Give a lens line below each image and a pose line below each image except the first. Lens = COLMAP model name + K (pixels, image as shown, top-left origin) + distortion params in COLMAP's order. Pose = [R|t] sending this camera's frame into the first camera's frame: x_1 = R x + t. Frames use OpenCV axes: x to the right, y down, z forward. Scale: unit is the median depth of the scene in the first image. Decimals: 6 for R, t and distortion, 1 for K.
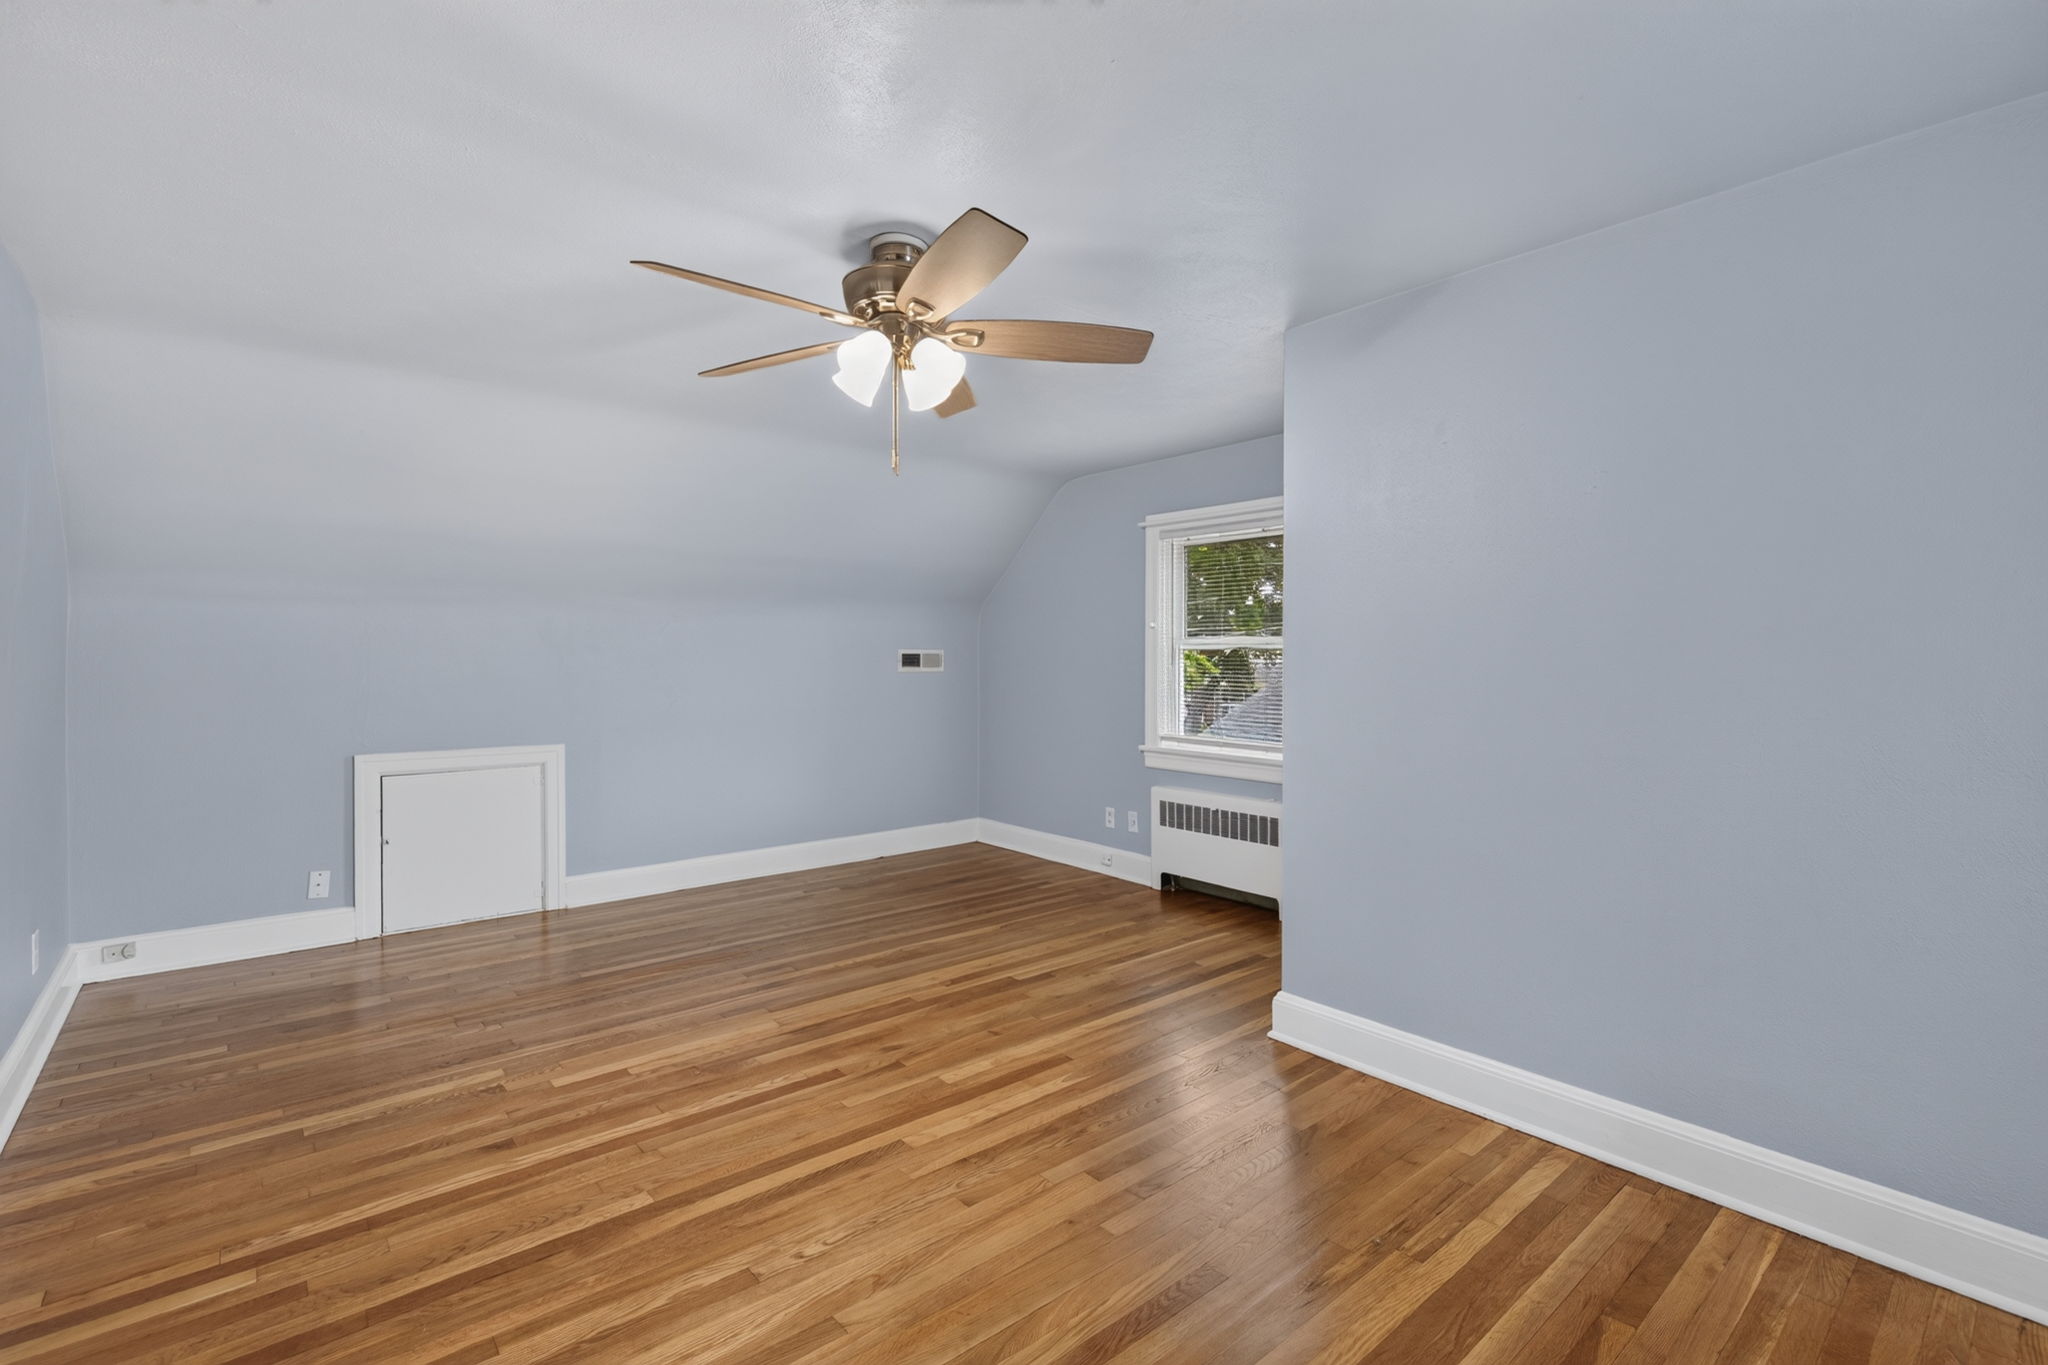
lens RADIAL K [[931.3, 0, 1024.0], [0, 931.3, 660.0], [0, 0, 1]] dist [-0.001298, 0.000085]
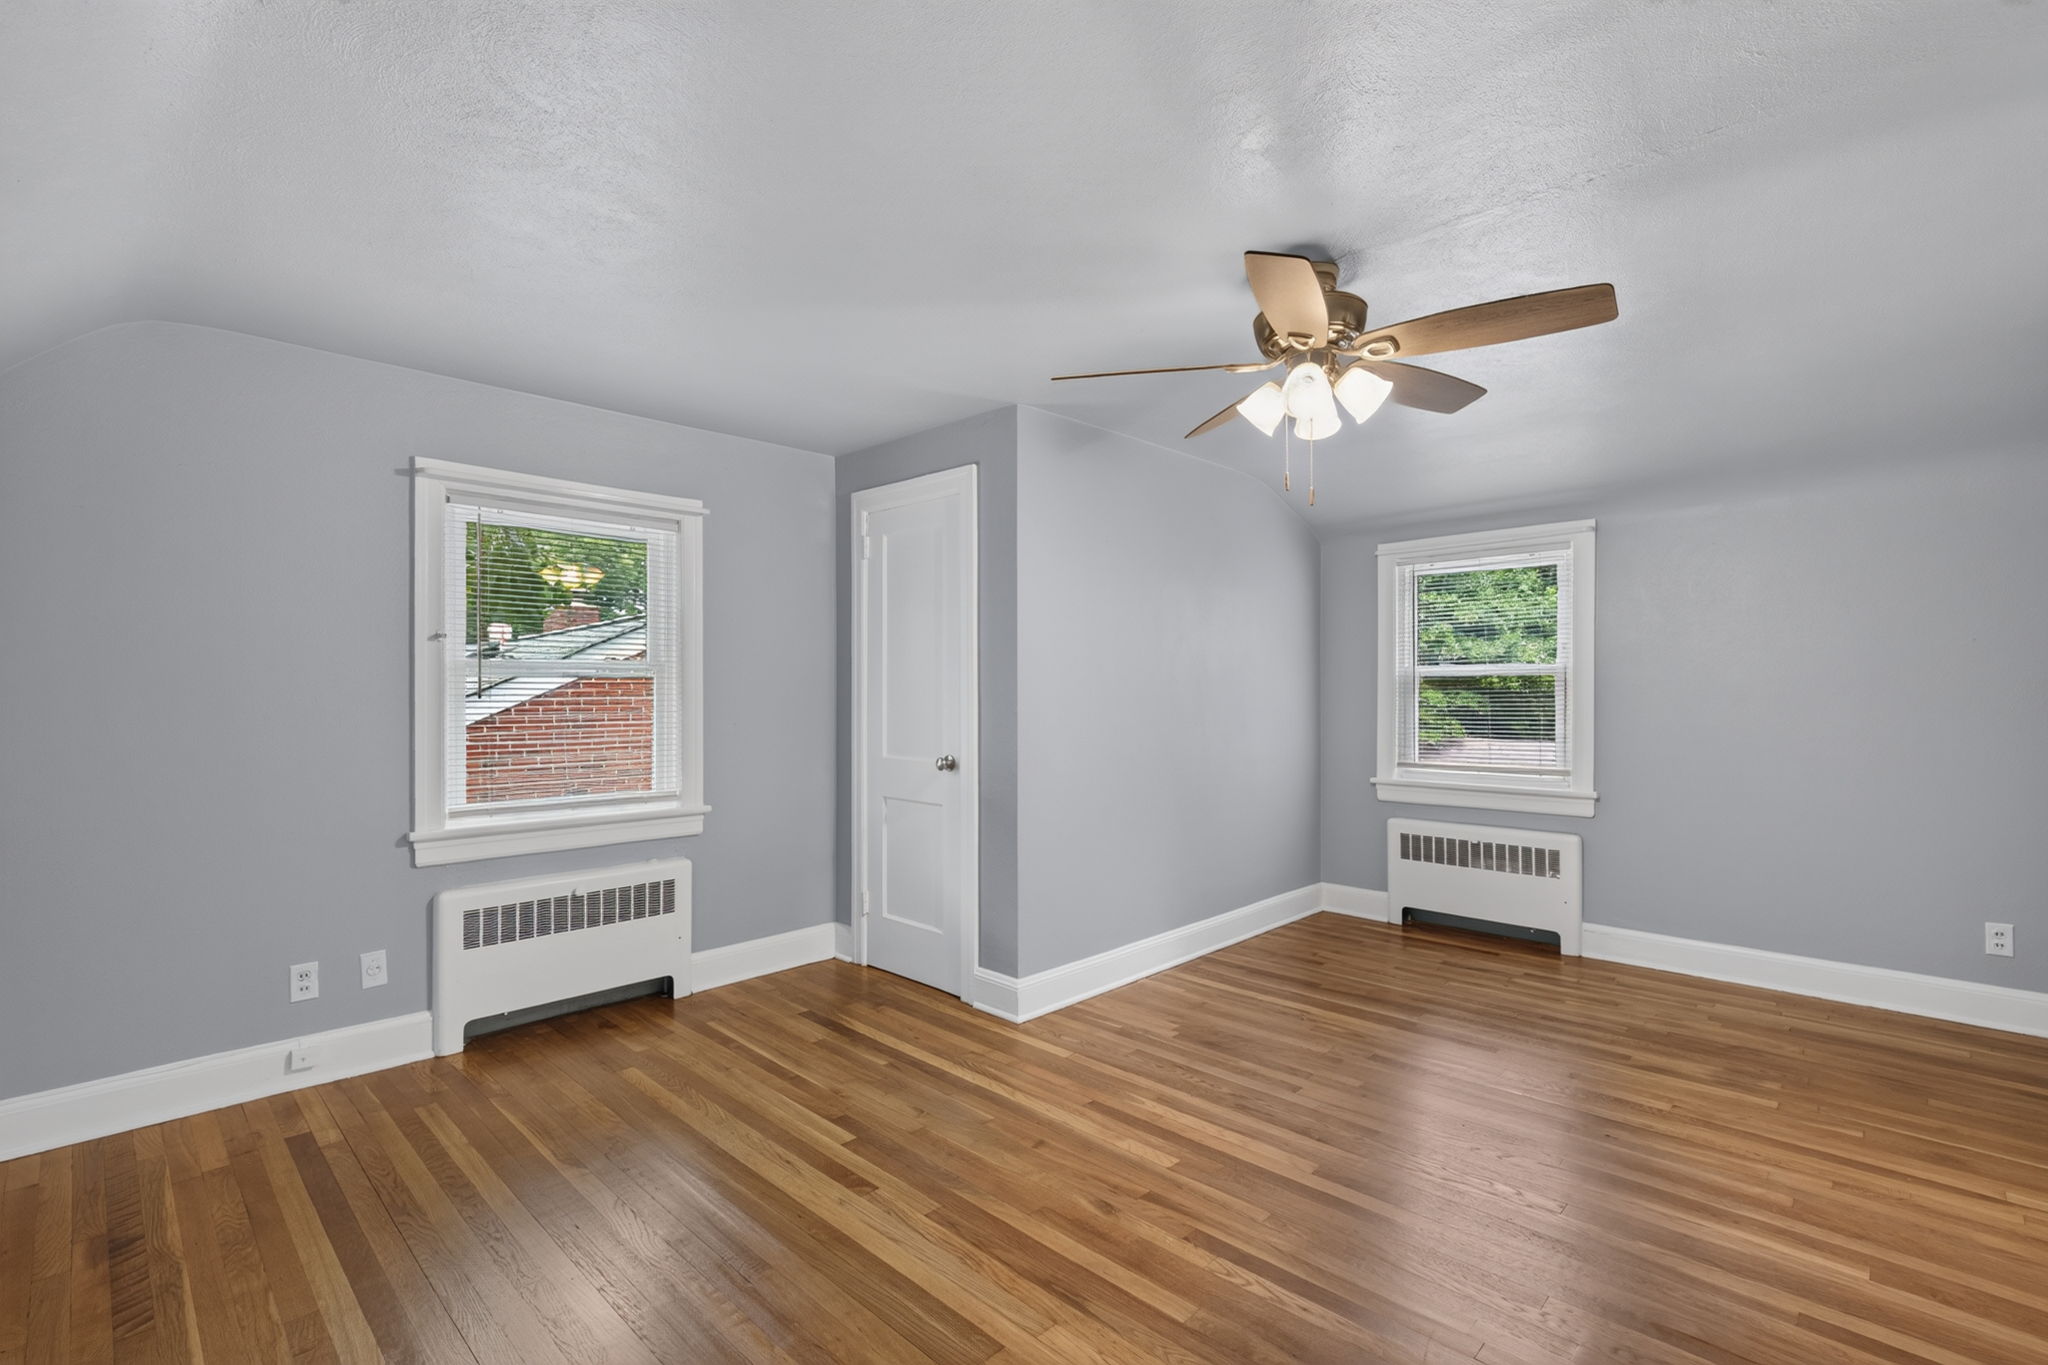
lens RADIAL K [[933.5, 0, 1024.0], [0, 933.5, 682.5], [0, 0, 1]] dist [-0.002042, 0.000070]
pose [[-0.094573, -0.002283, 0.995515, -0.758736], [0.006928, 0.999972, 0.002951, -0.009269], [-0.995494, 0.007176, -0.094555, 0.968741]]
